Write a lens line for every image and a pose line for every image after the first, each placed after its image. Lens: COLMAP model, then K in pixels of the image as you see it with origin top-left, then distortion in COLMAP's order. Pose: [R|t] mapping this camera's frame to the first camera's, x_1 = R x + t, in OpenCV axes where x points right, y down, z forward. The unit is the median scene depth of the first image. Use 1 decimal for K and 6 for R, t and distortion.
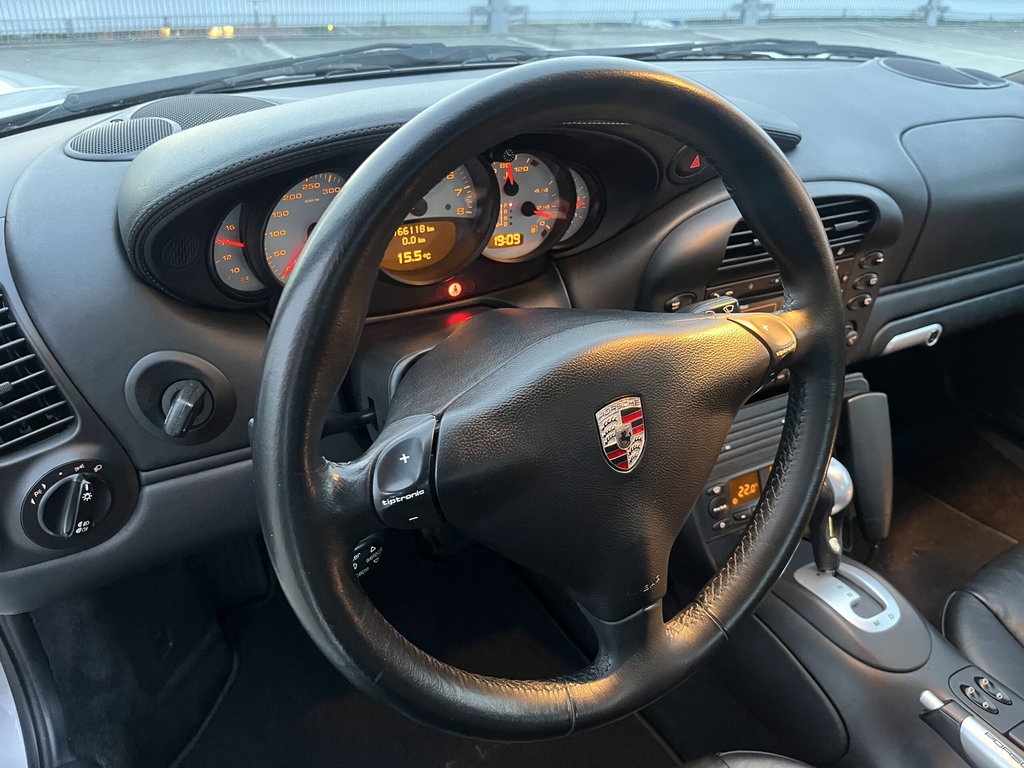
lens RADIAL K [[778.0, 0, 517.2], [0, 778.0, 383.8], [0, 0, 1]] dist [0.066252, -0.088672]
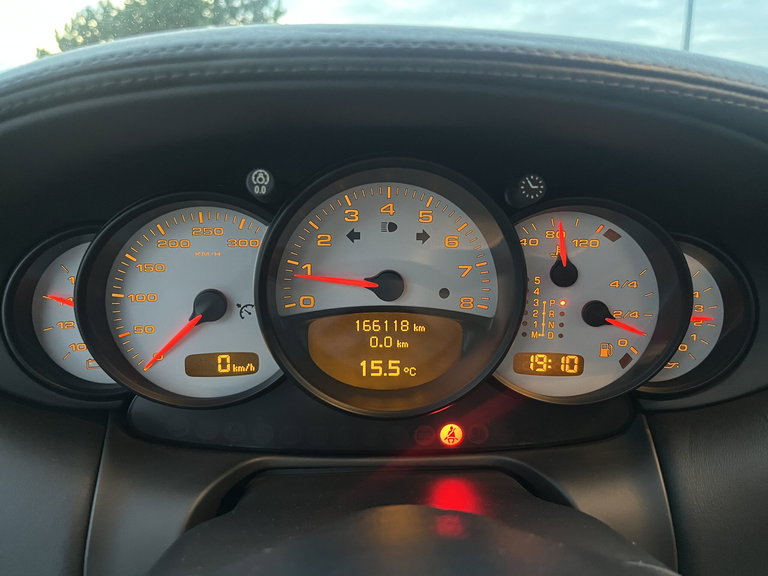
lens RADIAL K [[583.5, 0, 387.9], [0, 583.5, 287.9], [0, 0, 1]] dist [0.066252, -0.088672]
pose [[0.898239, 0.068784, -0.434091, 0.063208], [-0.204453, 0.939699, -0.274163, -0.096616], [0.389057, 0.335015, 0.858137, 0.582167]]
